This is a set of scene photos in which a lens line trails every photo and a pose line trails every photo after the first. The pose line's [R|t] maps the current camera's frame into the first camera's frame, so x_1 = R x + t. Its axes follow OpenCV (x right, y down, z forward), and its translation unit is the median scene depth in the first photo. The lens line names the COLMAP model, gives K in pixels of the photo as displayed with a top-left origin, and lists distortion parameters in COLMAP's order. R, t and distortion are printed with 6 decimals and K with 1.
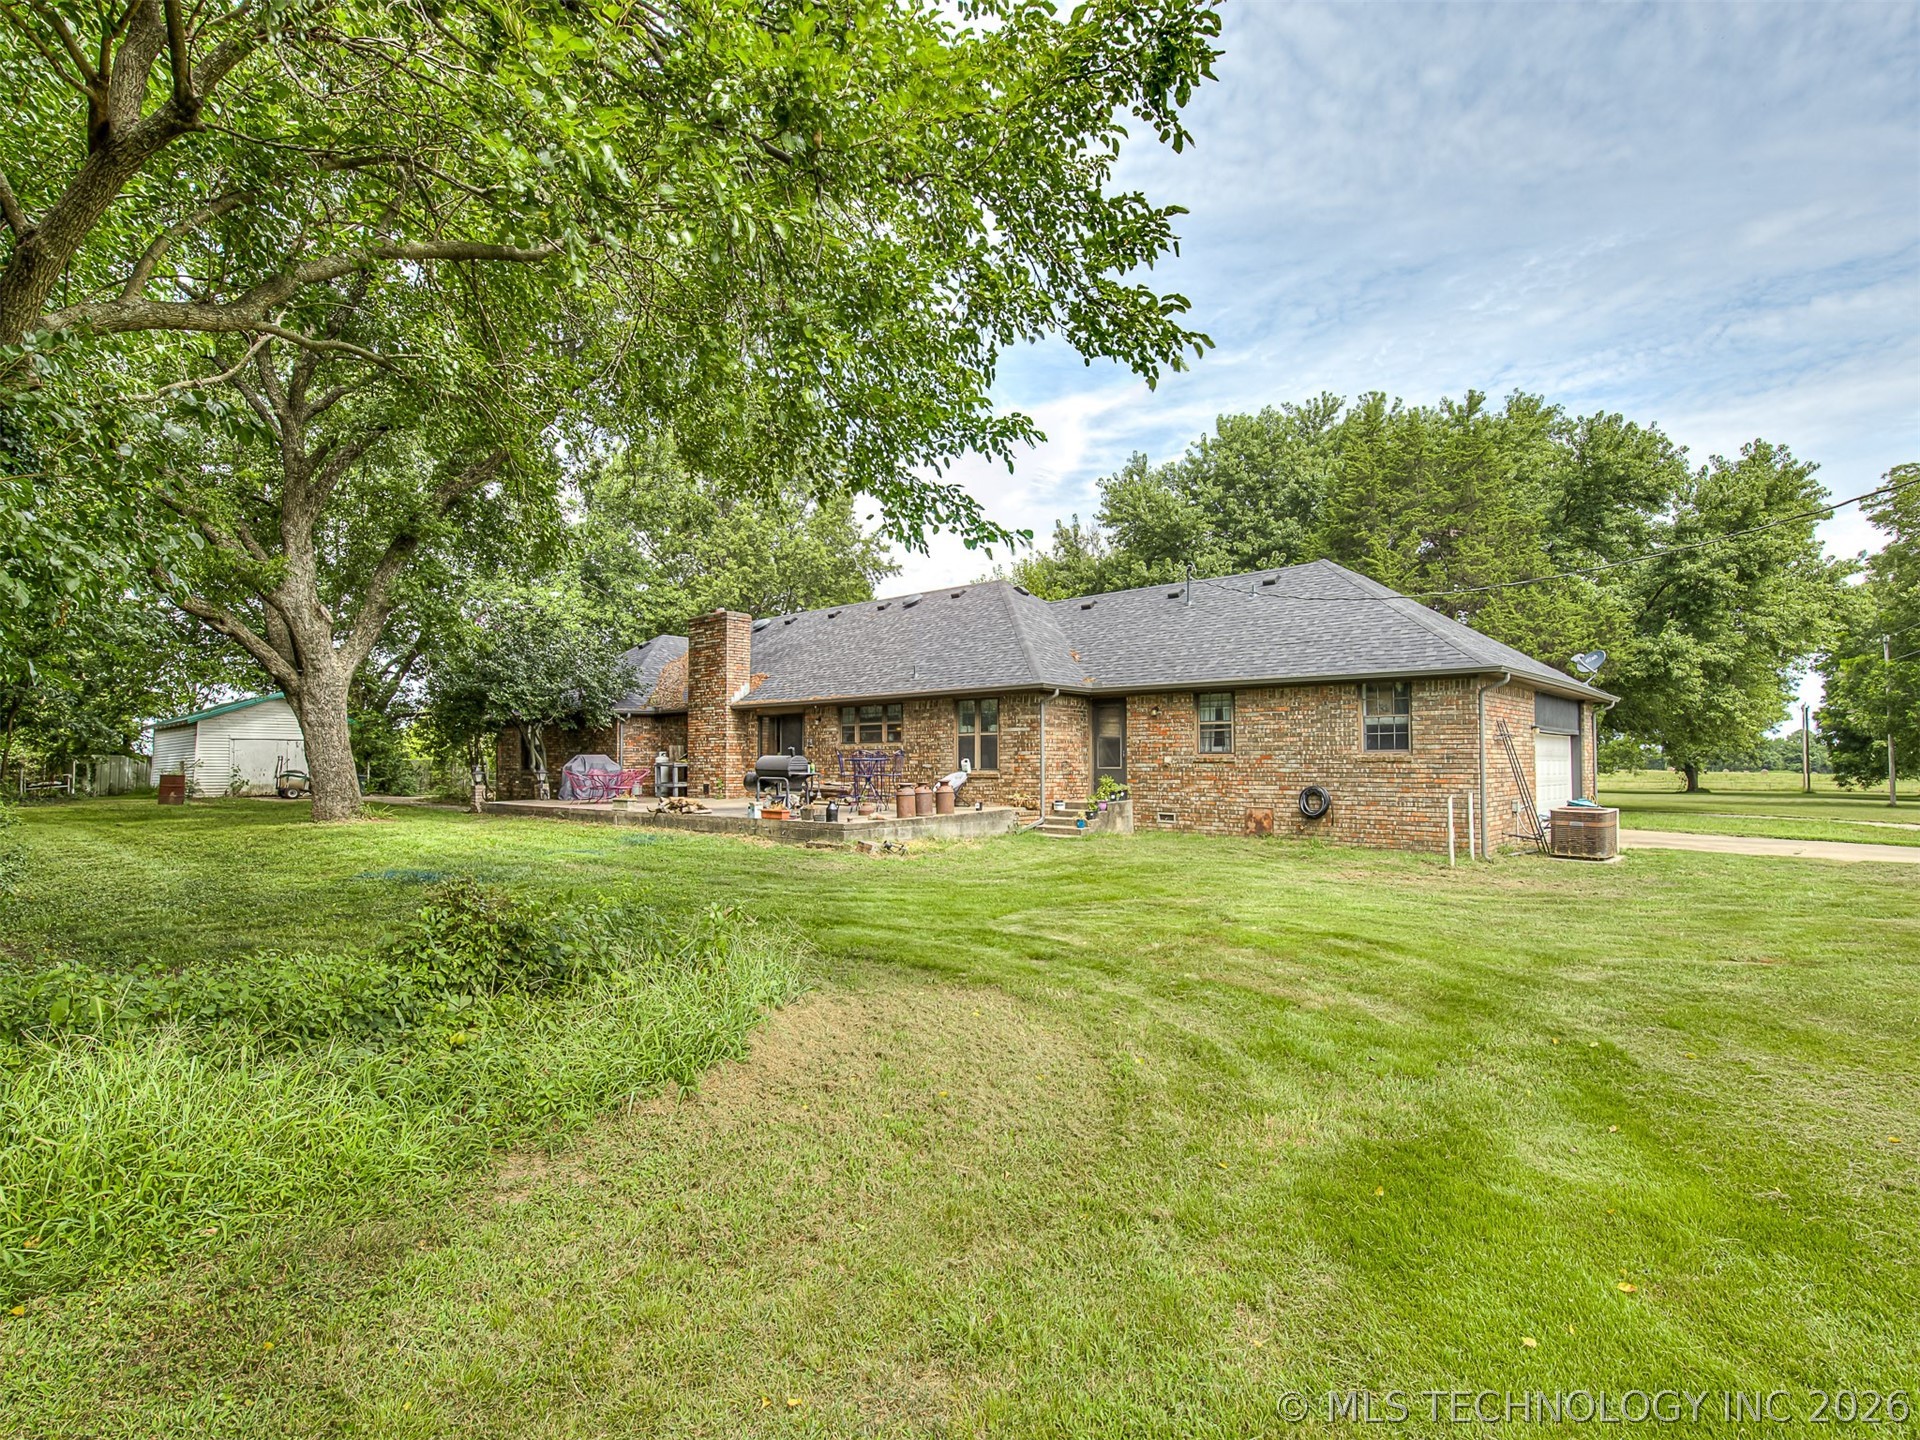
lens RADIAL K [[1008.4, 0, 968.5], [0, 1008.4, 719.5], [0, 0, 1]] dist [-0.001743, -0.000342]
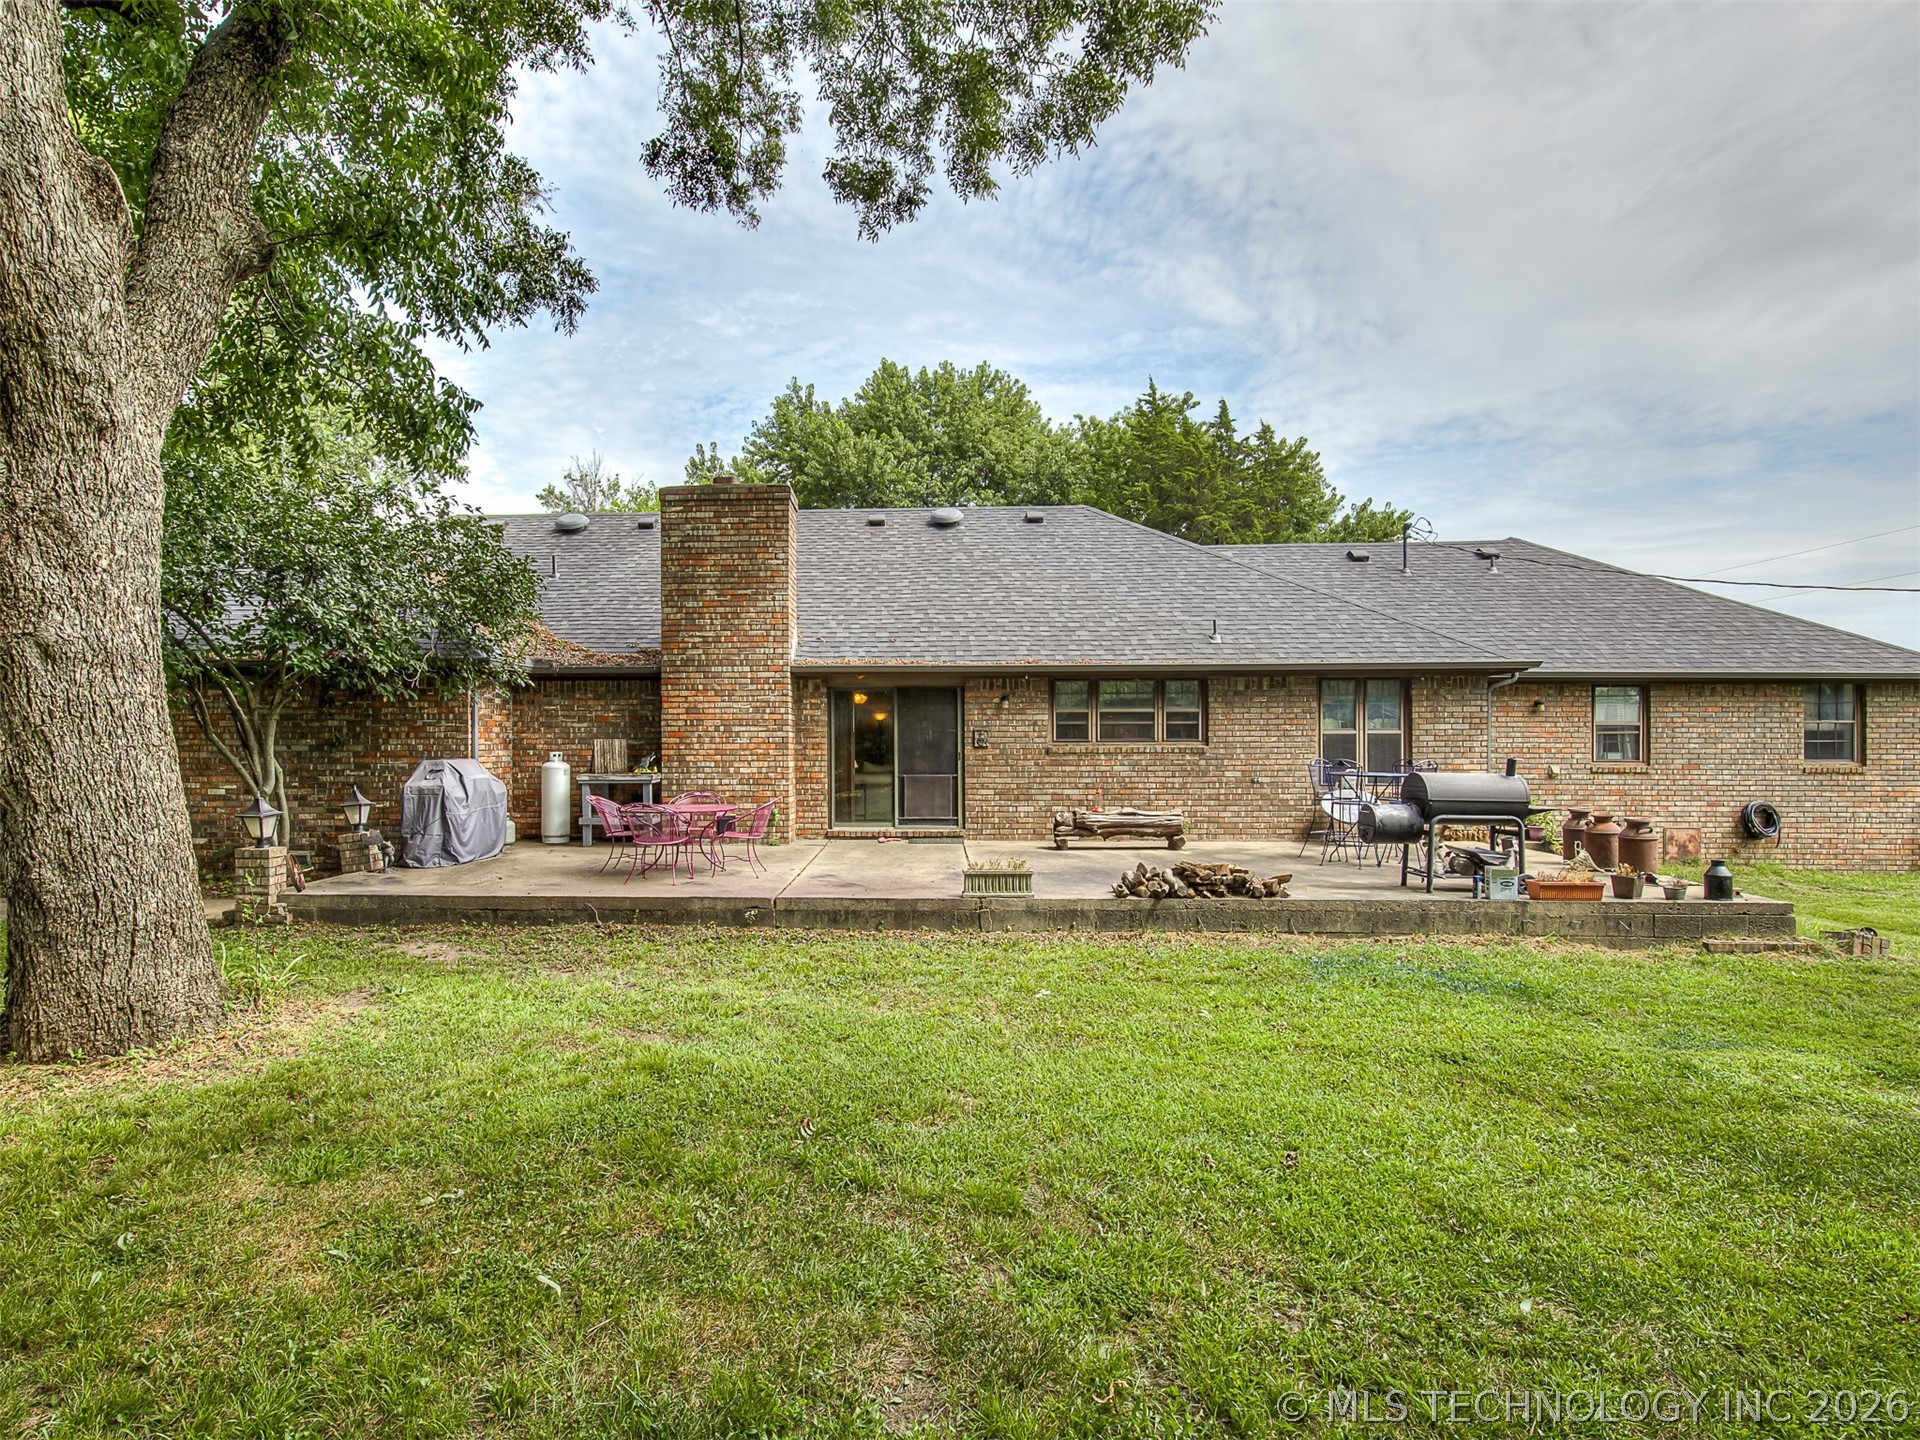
lens RADIAL K [[1008.4, 0, 968.5], [0, 1008.4, 719.5], [0, 0, 1]] dist [-0.001743, -0.000342]
pose [[0.768017, 0.017970, 0.640177, -0.547168], [-0.028934, 0.999559, 0.006654, 0.008229], [-0.639775, -0.023634, 0.768199, 0.592326]]
